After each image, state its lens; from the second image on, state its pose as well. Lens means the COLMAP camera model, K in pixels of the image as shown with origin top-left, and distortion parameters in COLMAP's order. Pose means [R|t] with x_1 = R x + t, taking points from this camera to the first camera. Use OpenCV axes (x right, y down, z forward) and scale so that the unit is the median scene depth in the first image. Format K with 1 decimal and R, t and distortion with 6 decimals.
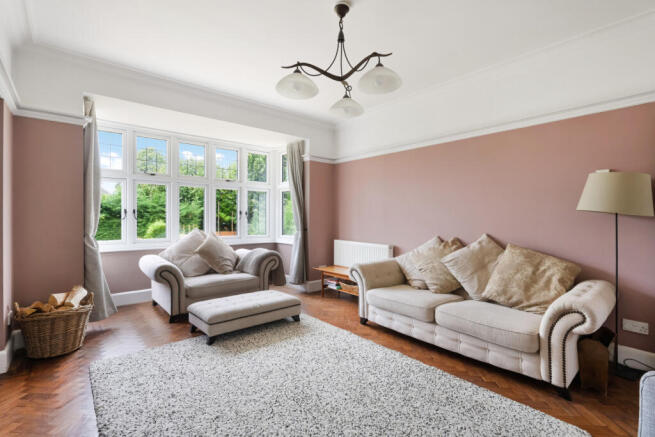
lens RADIAL K [[316.9, 0, 327.9], [0, 316.9, 216.7], [0, 0, 1]] dist [0.003568, 0.000205]
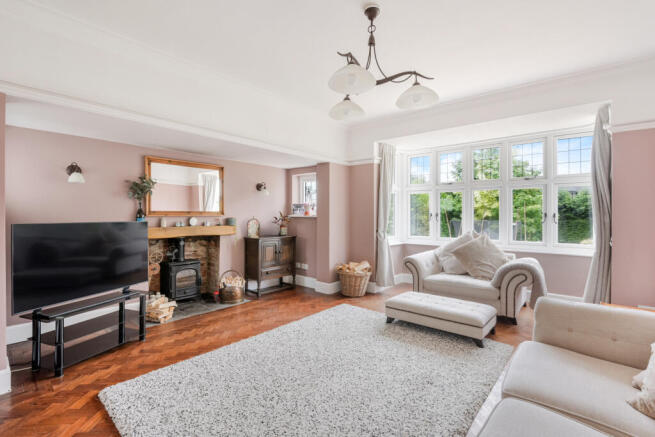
lens RADIAL K [[305.3, 0, 328.8], [0, 305.3, 215.3], [0, 0, 1]] dist [-0.001476, -0.000157]
pose [[0.141192, 0.001629, -0.989981, 0.717144], [-0.003763, 0.999992, 0.001108, -0.018129], [0.989975, 0.003569, 0.141197, 0.550473]]
